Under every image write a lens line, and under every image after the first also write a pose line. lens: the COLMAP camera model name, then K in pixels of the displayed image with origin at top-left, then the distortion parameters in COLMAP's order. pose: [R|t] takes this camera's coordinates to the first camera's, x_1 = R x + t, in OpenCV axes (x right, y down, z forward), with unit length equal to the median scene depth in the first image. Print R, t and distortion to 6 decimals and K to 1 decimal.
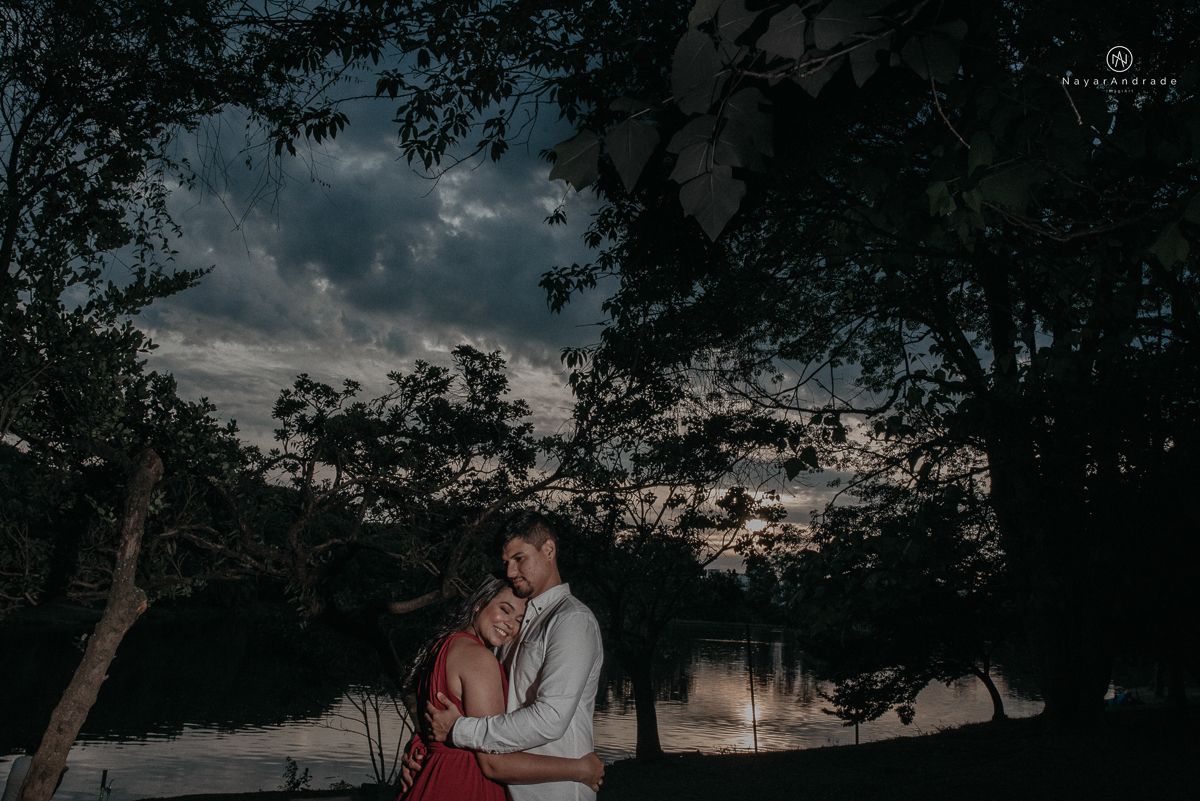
lens RADIAL K [[883.9, 0, 594.8], [0, 883.9, 389.2], [0, 0, 1]] dist [-0.040166, 0.004987]
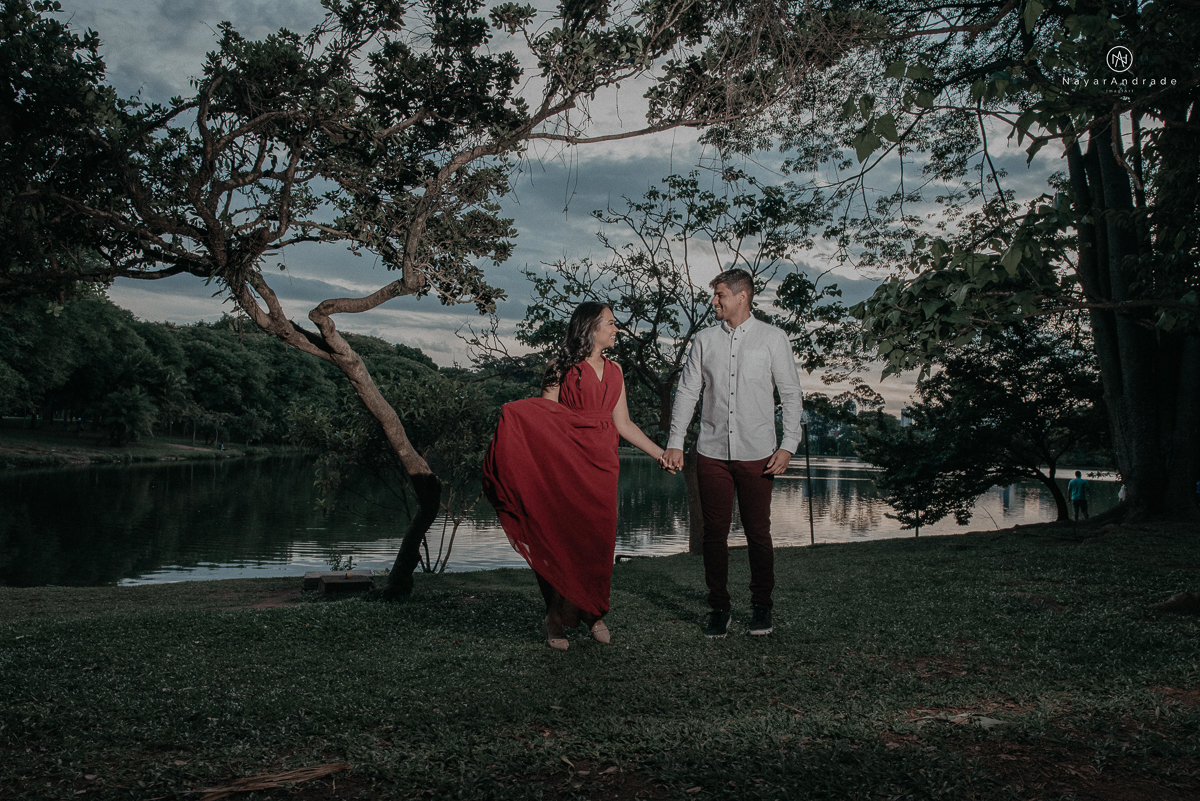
lens RADIAL K [[821.1, 0, 600.2], [0, 821.1, 411.2], [0, 0, 1]] dist [-0.059542, 0.022243]
pose [[0.996788, -0.017224, -0.078207, 0.046420], [0.031468, 0.982282, 0.184747, 0.189992], [0.073640, -0.186615, 0.979669, 0.252814]]
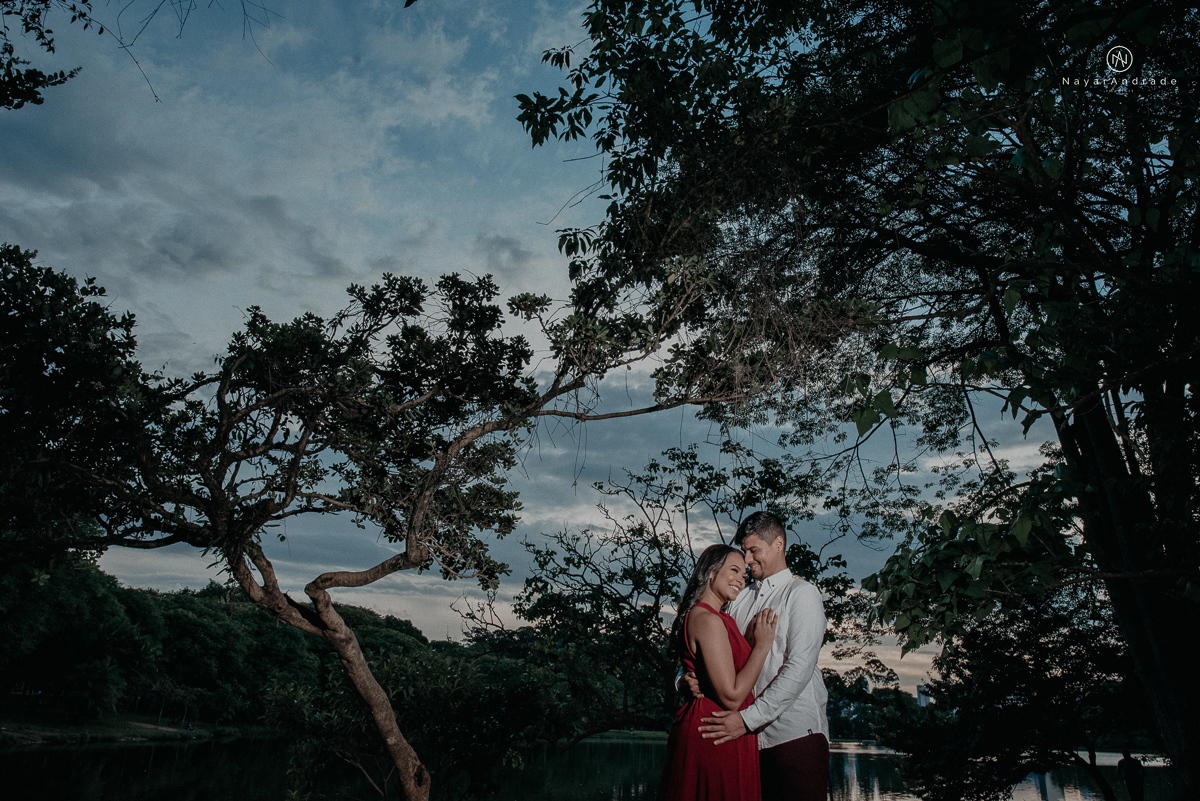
lens RADIAL K [[831.3, 0, 598.6], [0, 831.3, 409.4], [0, 0, 1]] dist [-0.059725, 0.026324]
pose [[0.997046, -0.038937, -0.066198, 0.036617], [0.029348, 0.989701, -0.140107, 0.186384], [0.070972, 0.137751, 0.987921, 0.260214]]
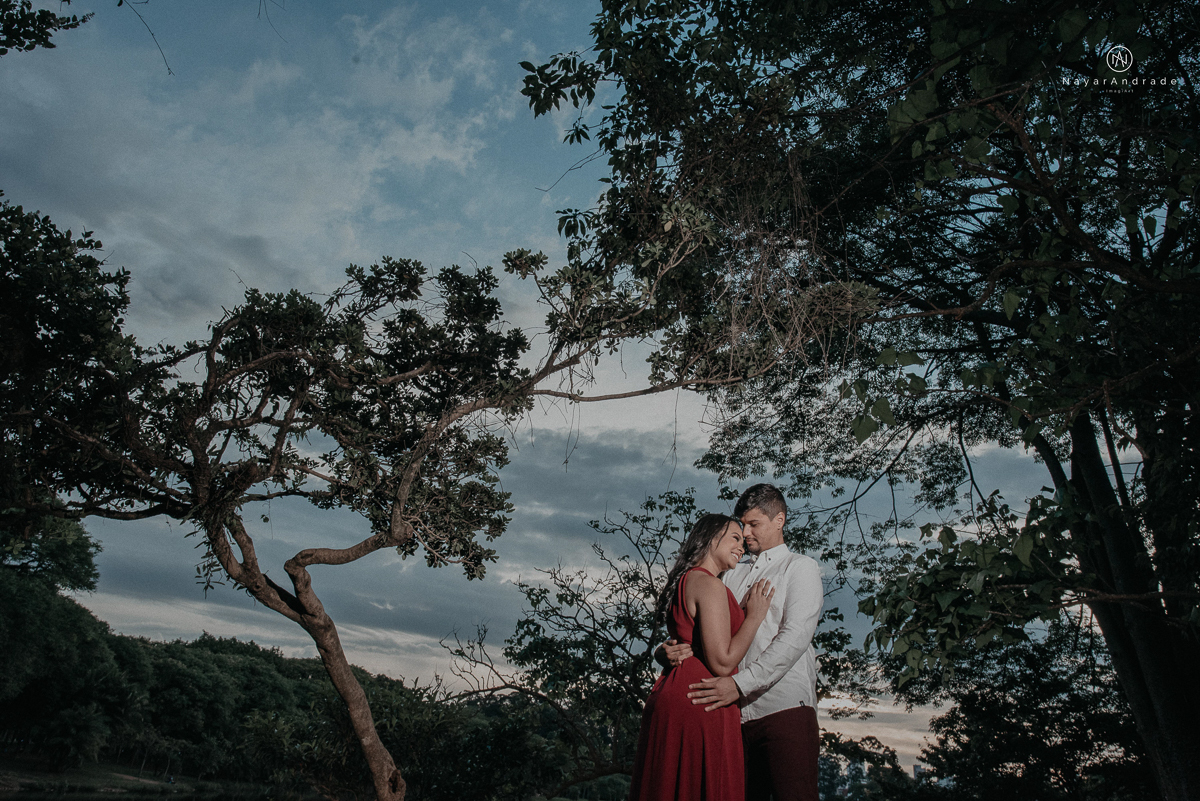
lens RADIAL K [[821.1, 0, 599.7], [0, 821.1, 417.1], [0, 0, 1]] dist [-0.059542, 0.022243]
pose [[0.997806, -0.012882, -0.064944, 0.039752], [-0.001567, 0.976019, -0.217680, 0.252453], [0.066191, 0.217304, 0.973857, 0.290013]]
